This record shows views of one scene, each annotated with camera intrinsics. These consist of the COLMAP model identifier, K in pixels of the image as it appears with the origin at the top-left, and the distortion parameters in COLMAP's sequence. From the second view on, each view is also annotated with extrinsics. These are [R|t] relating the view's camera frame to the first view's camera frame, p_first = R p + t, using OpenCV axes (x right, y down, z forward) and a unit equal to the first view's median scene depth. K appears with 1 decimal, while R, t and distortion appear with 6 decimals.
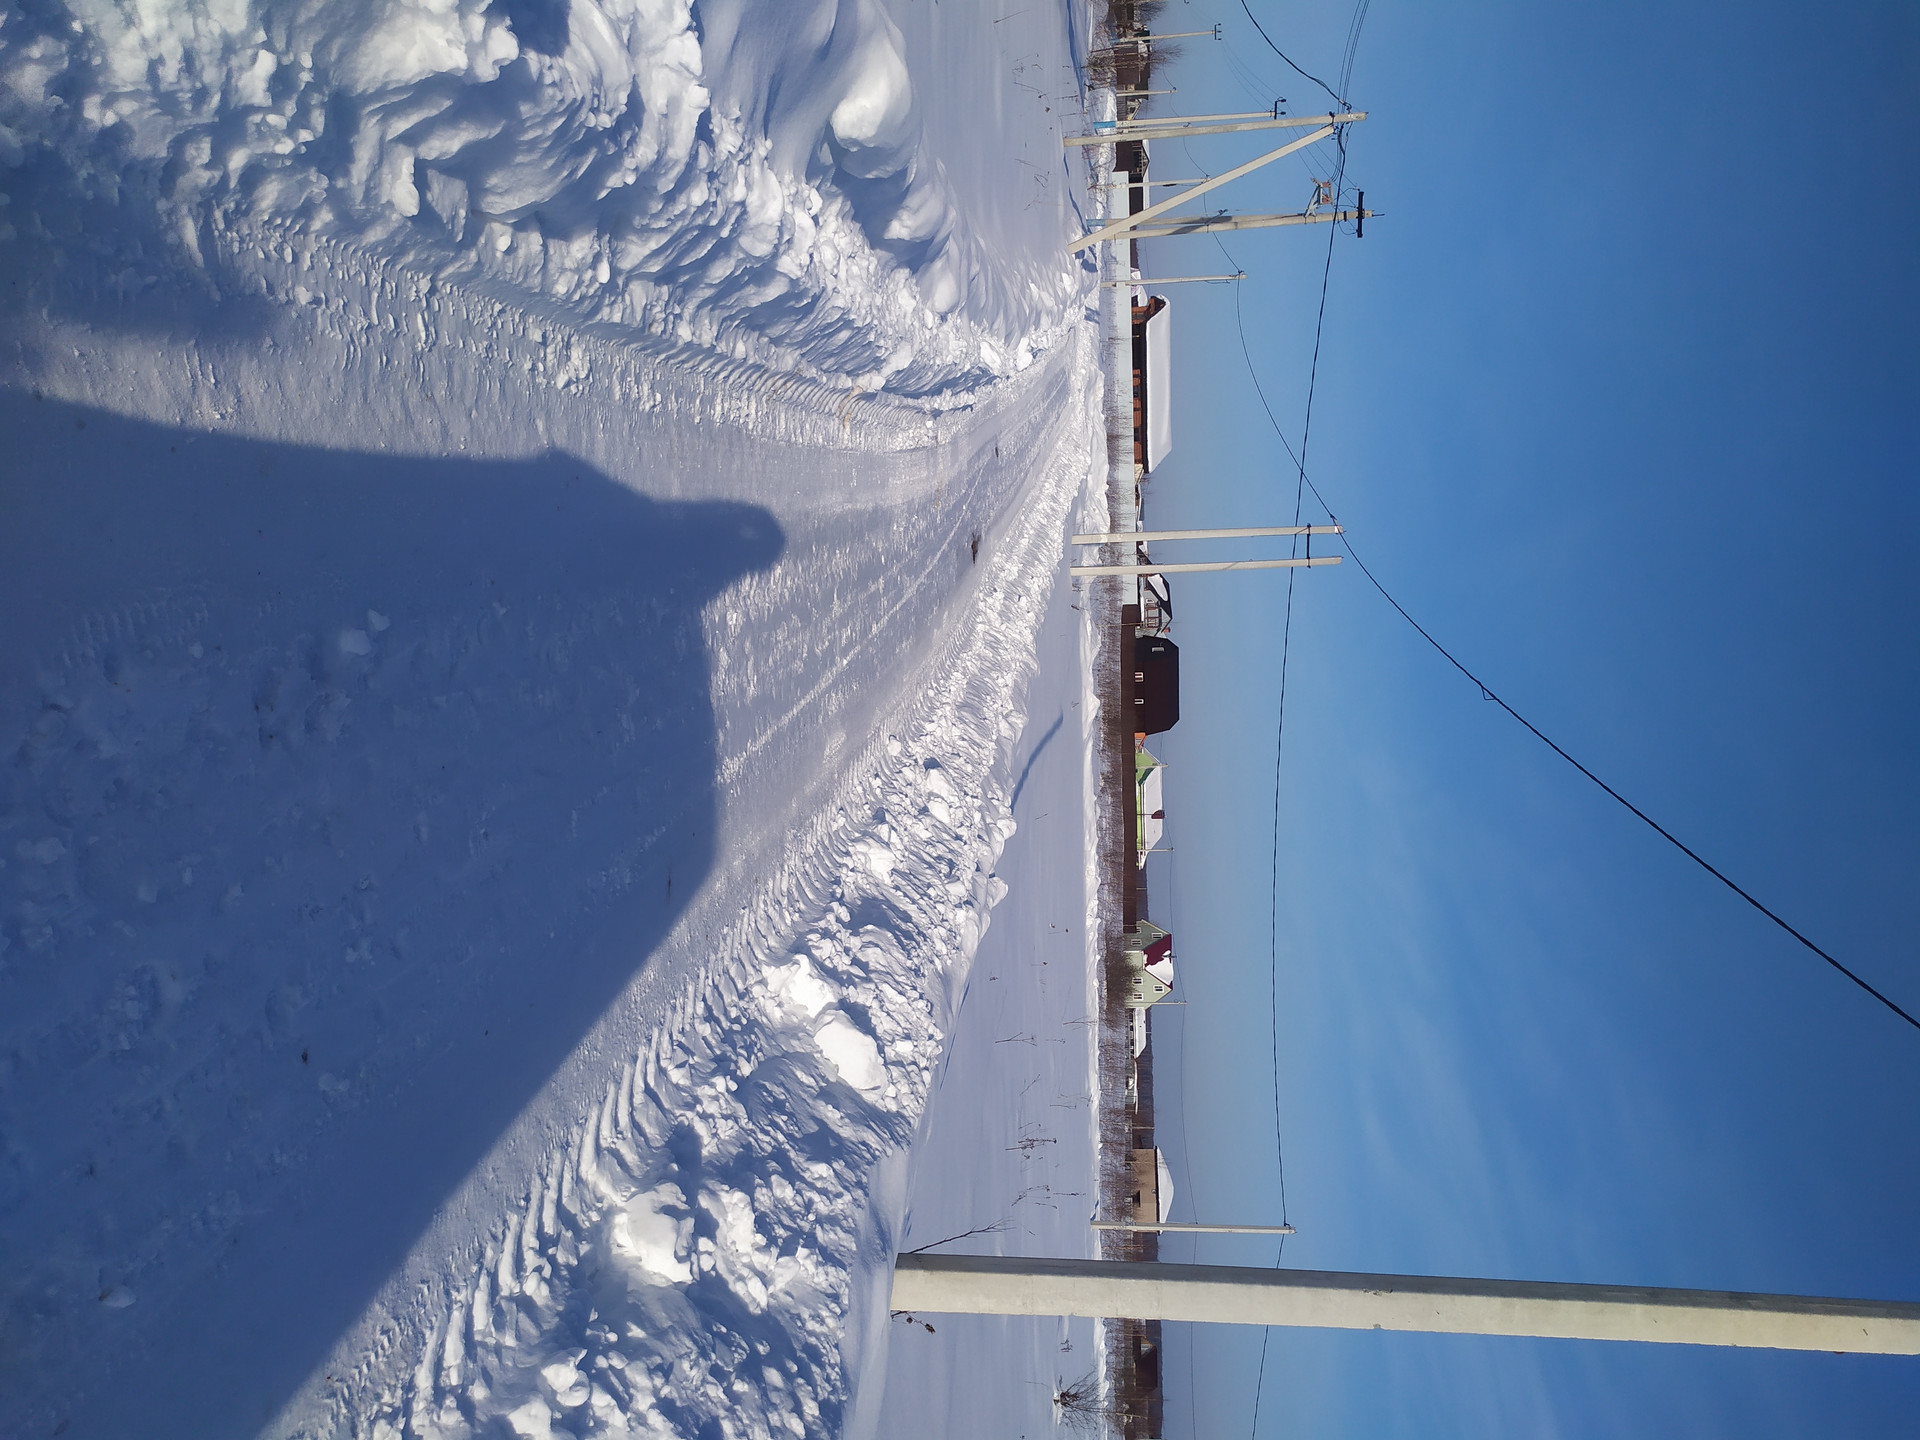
lens RADIAL K [[1406.5, 0, 960.0], [0, 1406.5, 720.0], [0, 0, 1]] dist [0.009133, -0.079900]
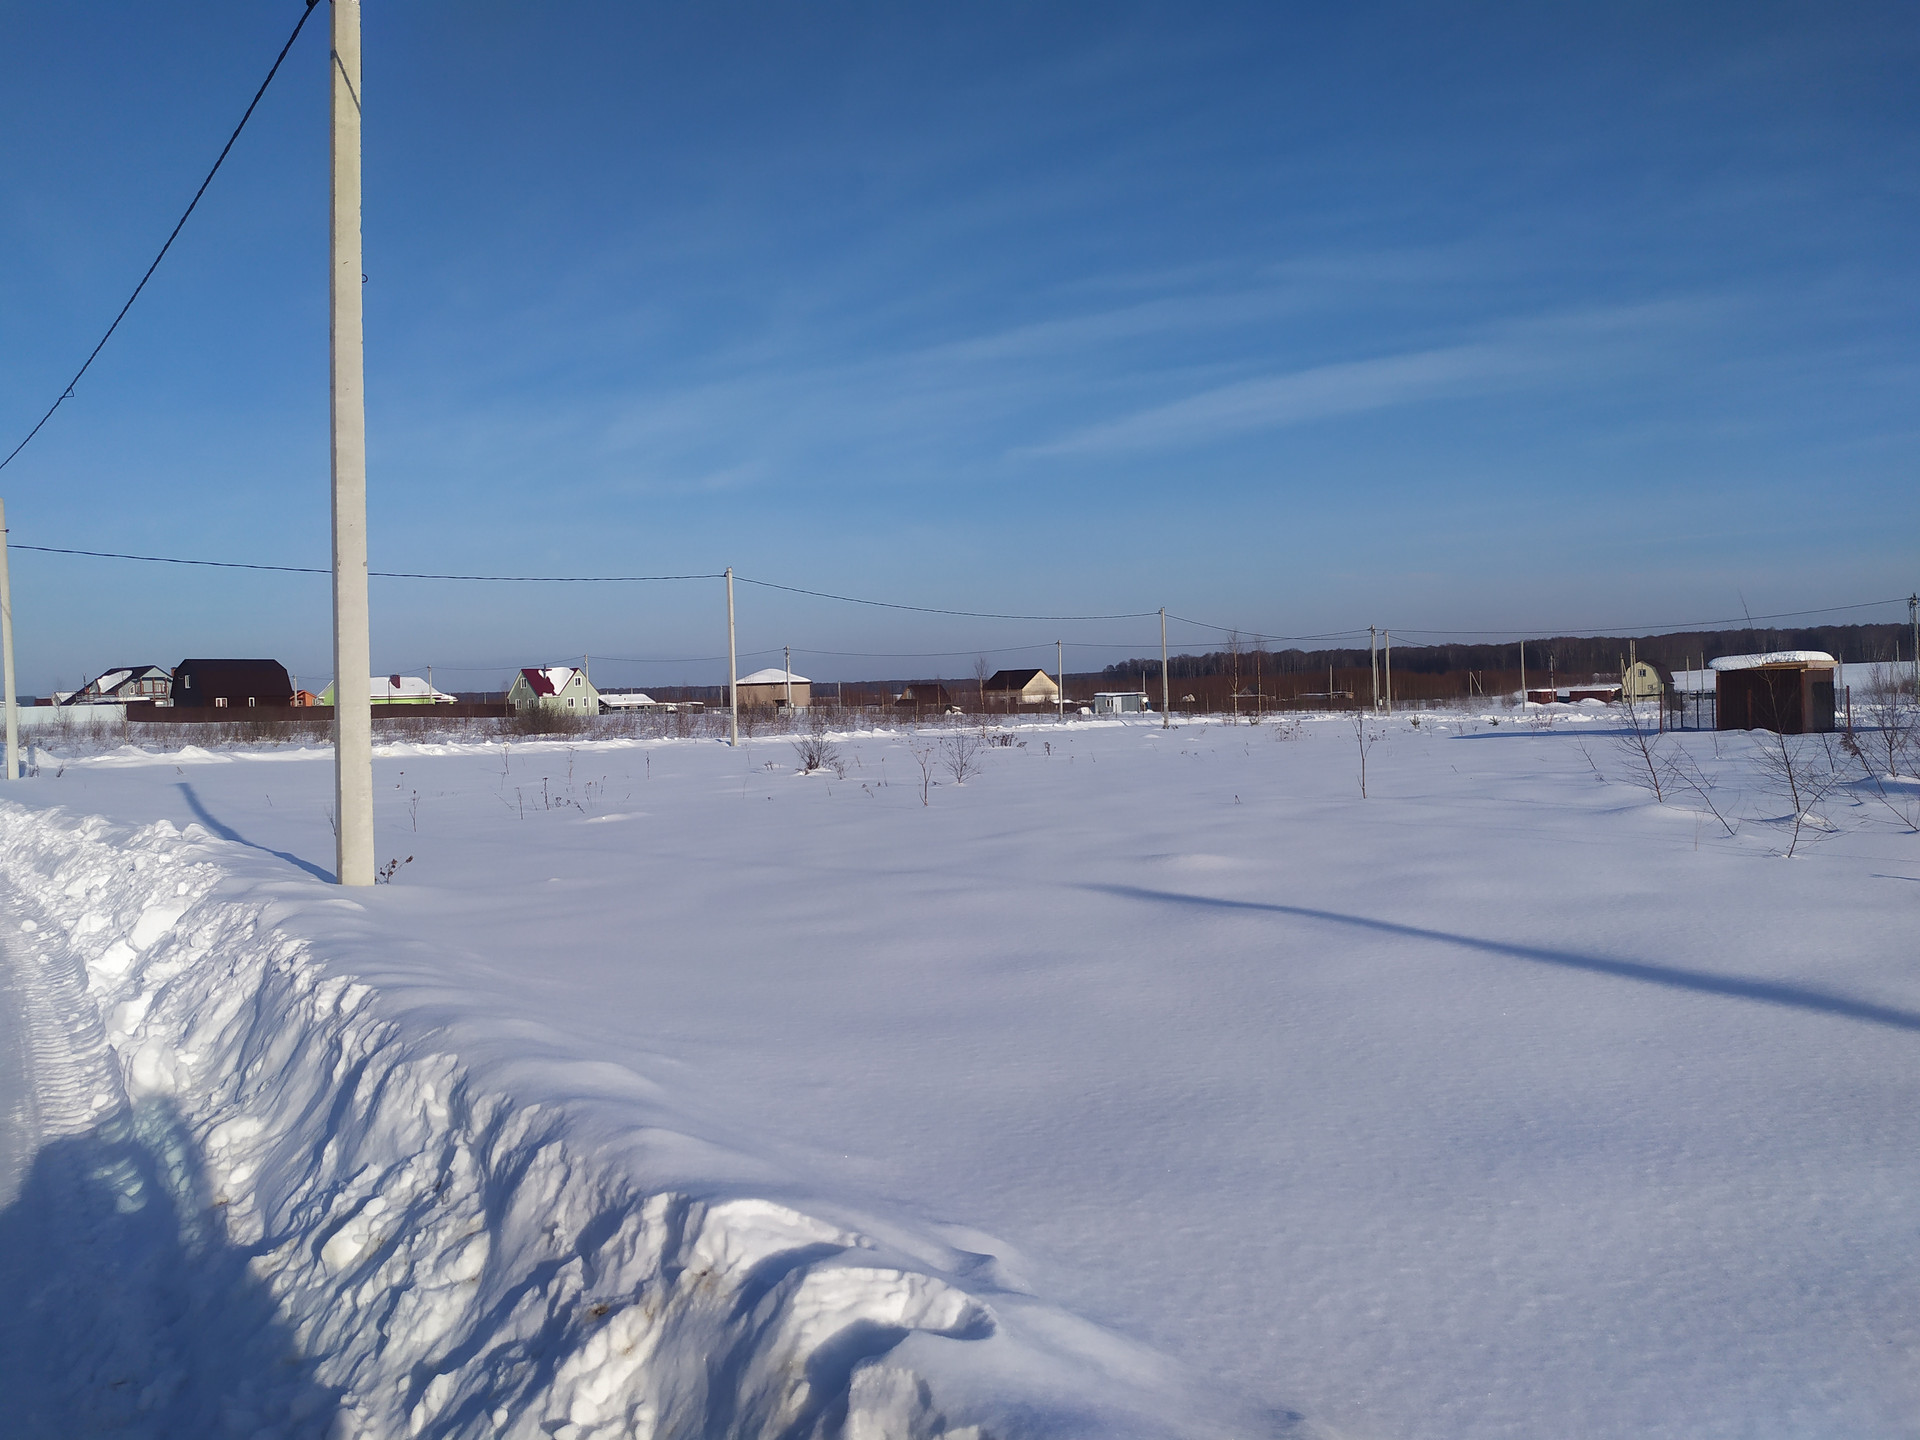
lens RADIAL K [[1423.7, 0, 960.0], [0, 1423.7, 720.0], [0, 0, 1]] dist [0.053792, -0.060449]
pose [[-0.053478, -0.993526, 0.100228, -0.075854], [0.913727, -0.008200, 0.406246, 0.479895], [-0.402794, 0.113306, 0.908250, -0.806225]]
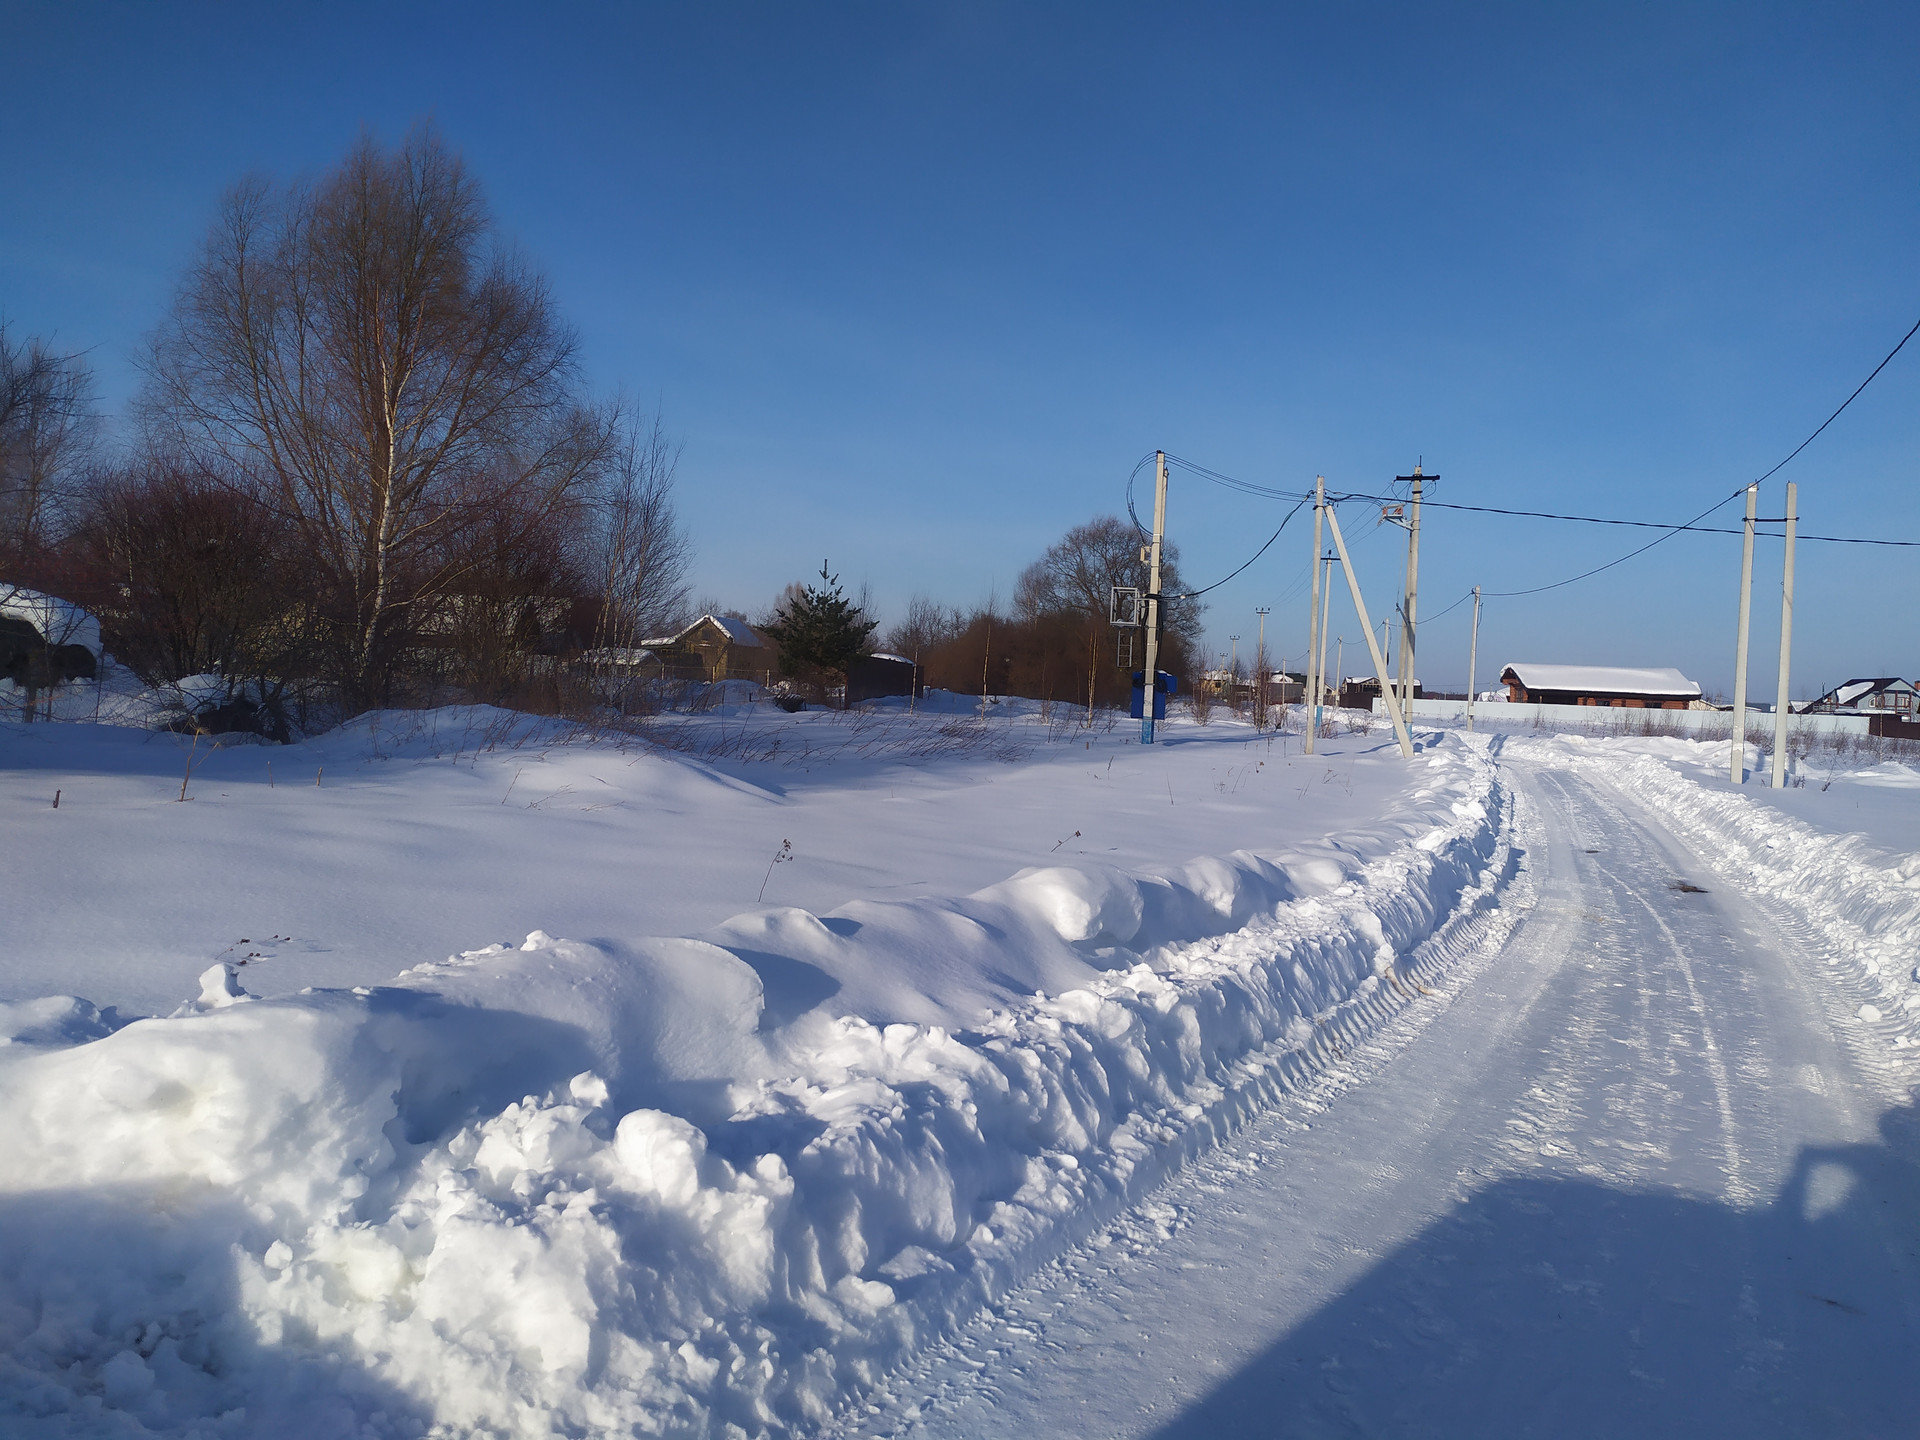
lens RADIAL K [[1400.0, 0, 959.0], [0, 1400.0, 697.1], [0, 0, 1]] dist [0.000475, -0.003872]
pose [[0.134305, -0.988080, 0.075227, 0.005617], [0.780731, 0.058758, -0.622099, 0.202894], [0.610264, 0.142283, 0.779316, 0.043019]]
